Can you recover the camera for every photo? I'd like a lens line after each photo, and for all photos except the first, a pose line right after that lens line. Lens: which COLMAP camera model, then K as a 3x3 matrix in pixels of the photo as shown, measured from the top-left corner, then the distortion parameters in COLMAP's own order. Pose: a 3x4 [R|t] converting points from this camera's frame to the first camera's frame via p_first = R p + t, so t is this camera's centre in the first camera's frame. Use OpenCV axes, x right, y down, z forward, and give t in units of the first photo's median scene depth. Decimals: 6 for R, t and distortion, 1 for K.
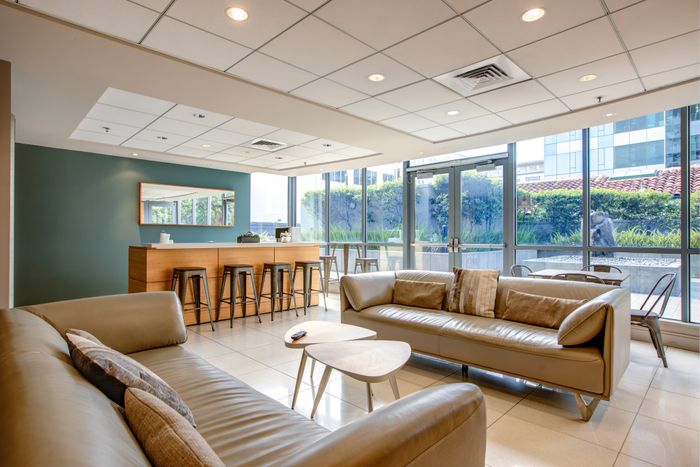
lens RADIAL K [[374.8, 0, 350.0], [0, 374.8, 233.5], [0, 0, 1]] dist [0.001467, 0.000298]
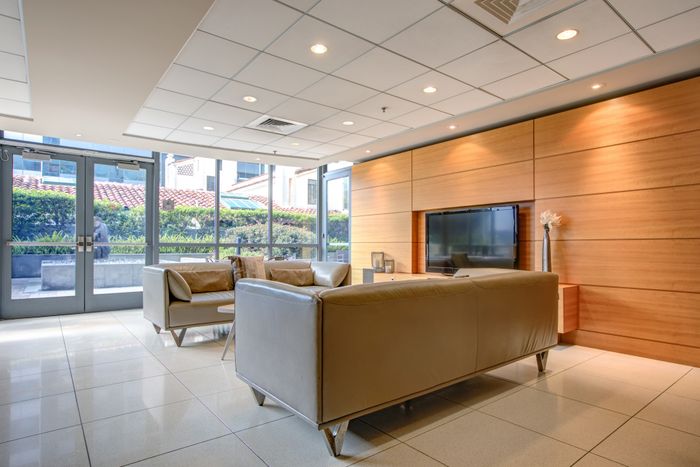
lens RADIAL K [[374.8, 0, 350.0], [0, 374.8, 233.5], [0, 0, 1]] dist [0.001467, 0.000298]
pose [[0.114120, 0.031907, 0.992954, -0.687765], [-0.008486, 0.999479, -0.031142, 0.037514], [-0.993431, -0.004872, 0.114331, 0.333548]]
